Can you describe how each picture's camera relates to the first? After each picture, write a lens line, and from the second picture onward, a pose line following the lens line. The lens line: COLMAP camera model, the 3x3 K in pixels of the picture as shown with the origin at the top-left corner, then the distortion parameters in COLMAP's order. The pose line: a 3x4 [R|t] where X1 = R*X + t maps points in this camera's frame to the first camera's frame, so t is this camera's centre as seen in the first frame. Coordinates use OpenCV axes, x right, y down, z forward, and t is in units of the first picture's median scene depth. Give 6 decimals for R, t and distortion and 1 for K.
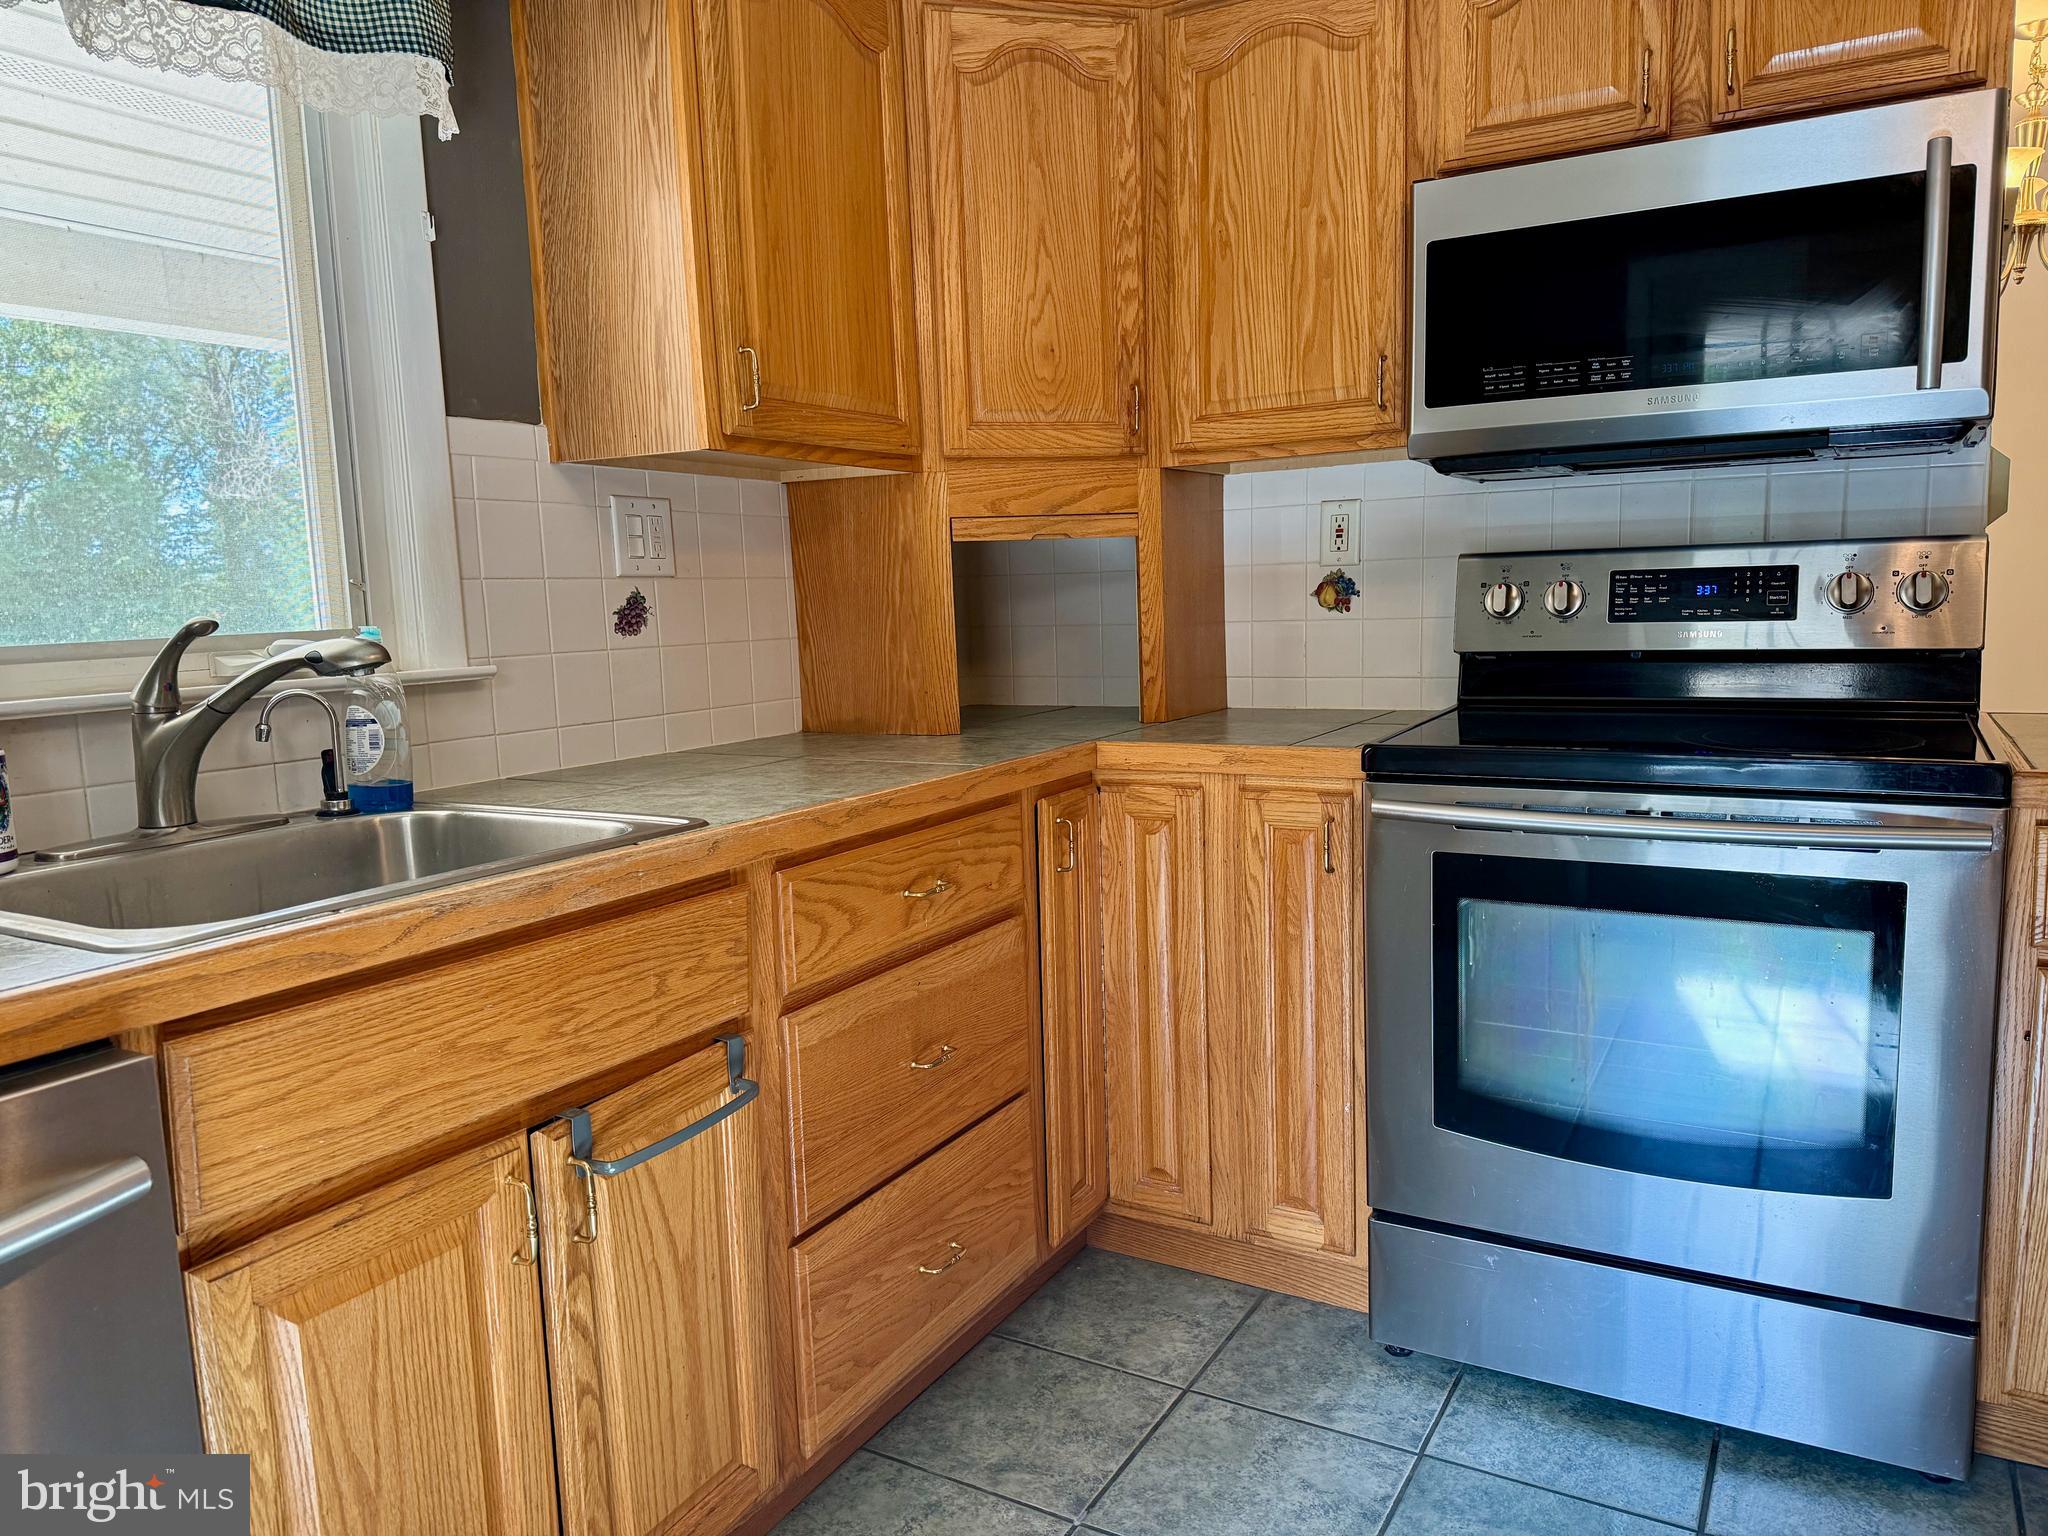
lens RADIAL K [[1418.6, 0, 1017.7], [0, 1418.6, 774.0], [0, 0, 1]] dist [0.151755, -0.302286]
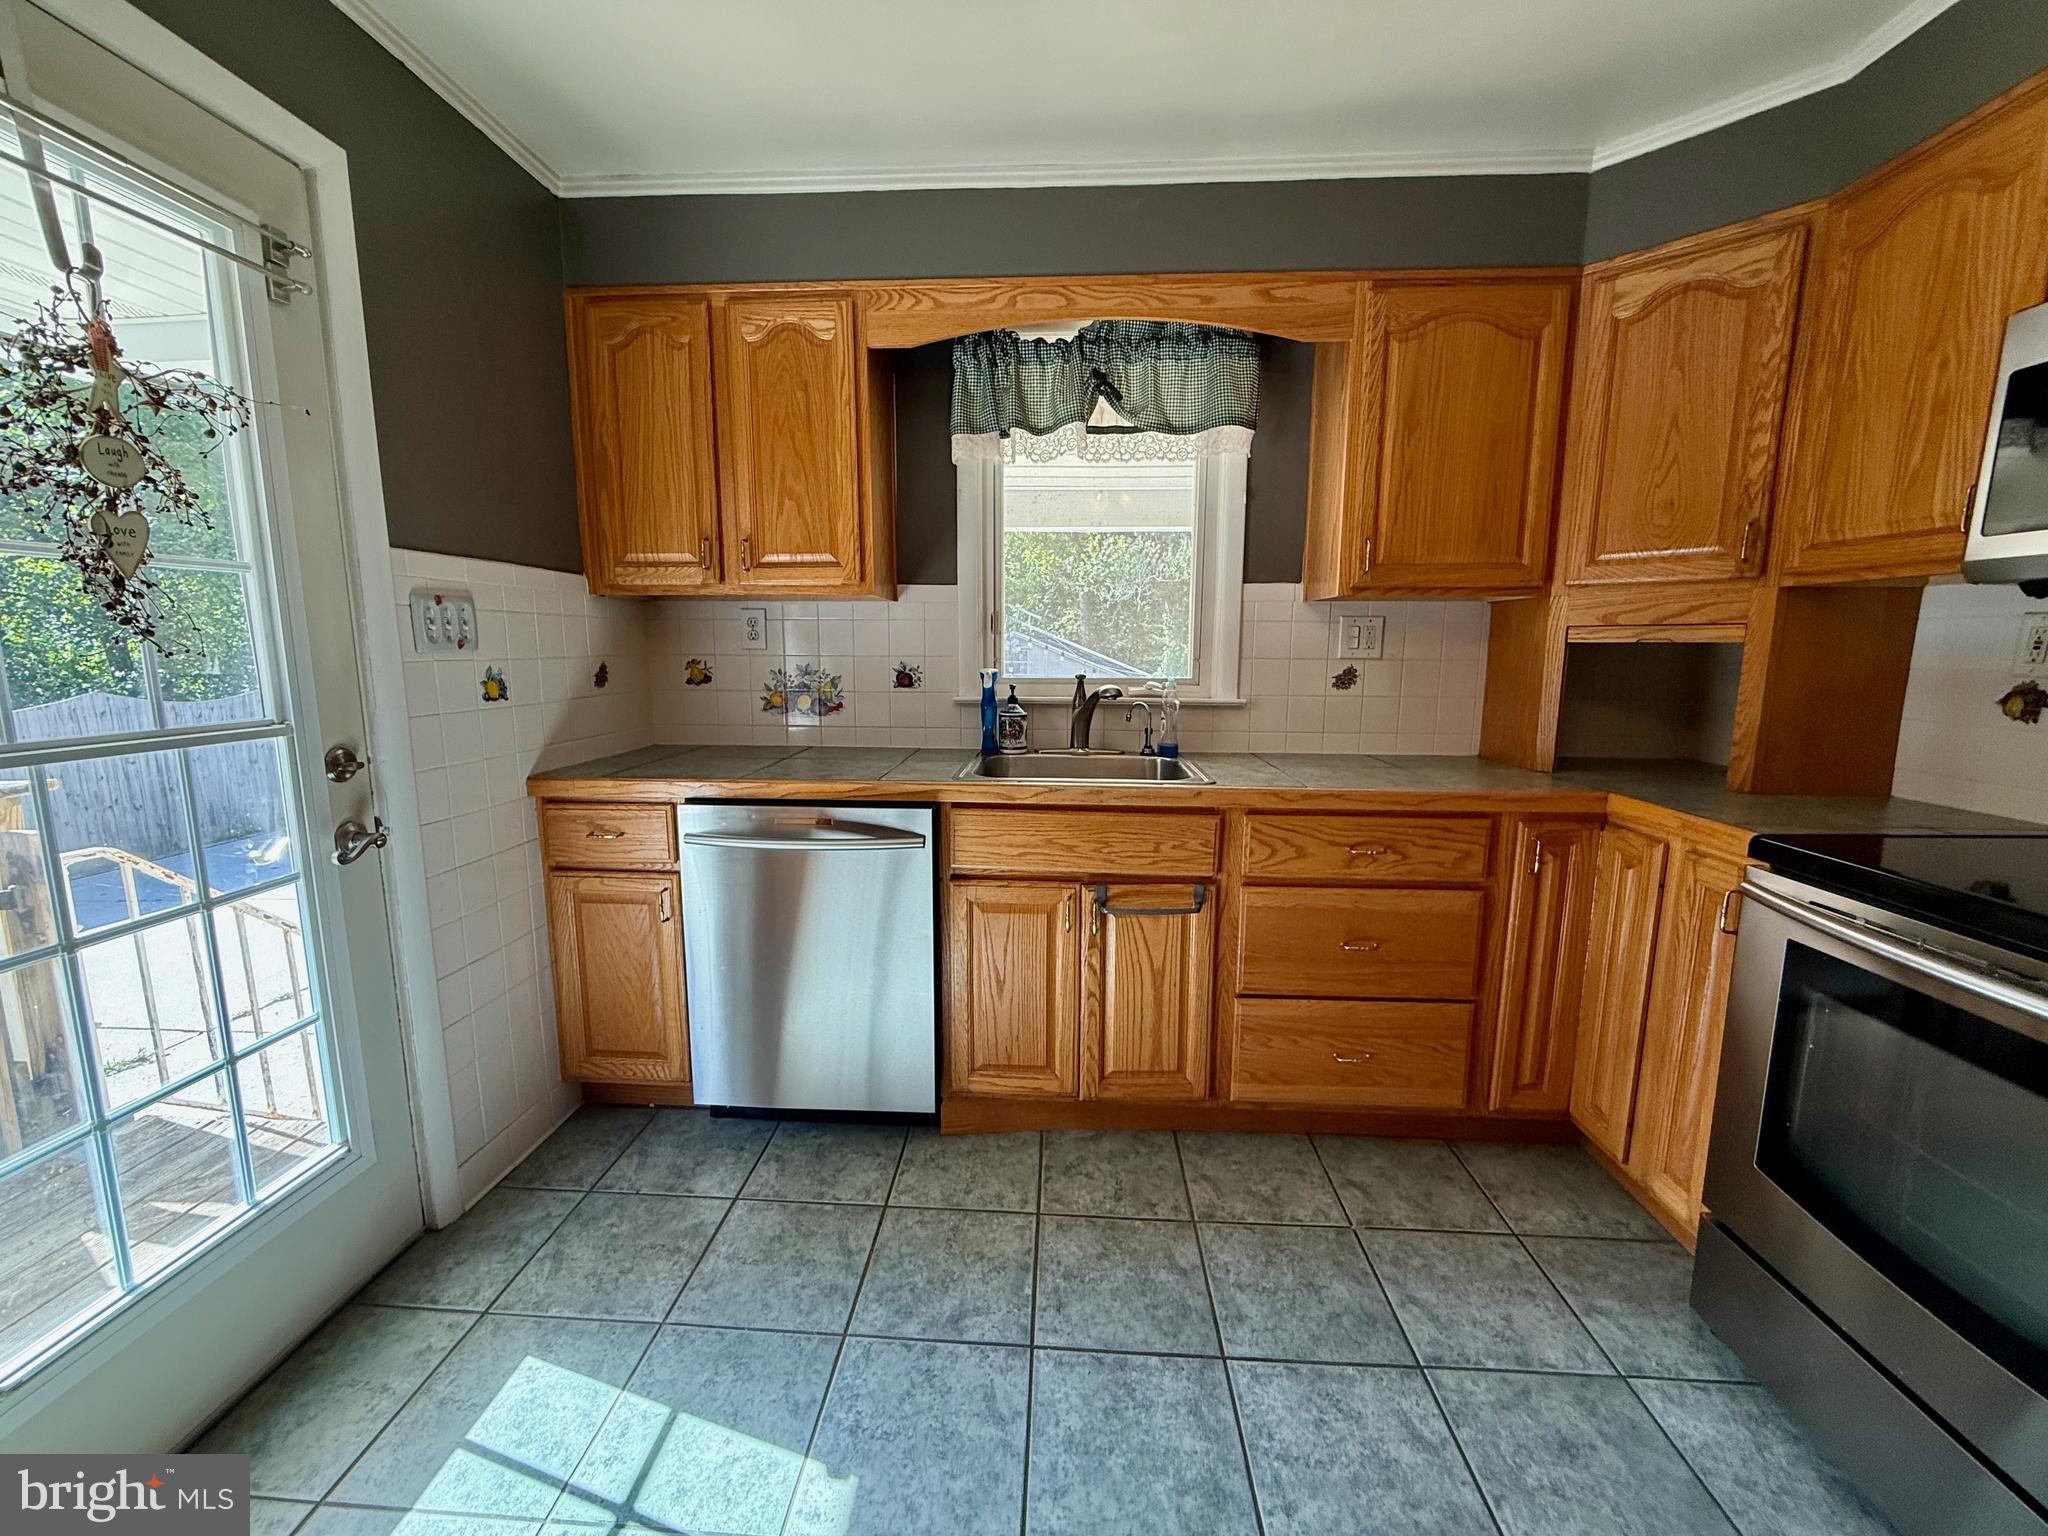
lens RADIAL K [[813.7, 0, 1019.6], [0, 813.7, 766.2], [0, 0, 1]] dist [-0.000015, -0.000132]
pose [[0.453264, 0.167598, -0.875478, 0.492325], [-0.133938, 0.983820, 0.118995, -0.067386], [0.881256, 0.063323, 0.468378, 0.128297]]
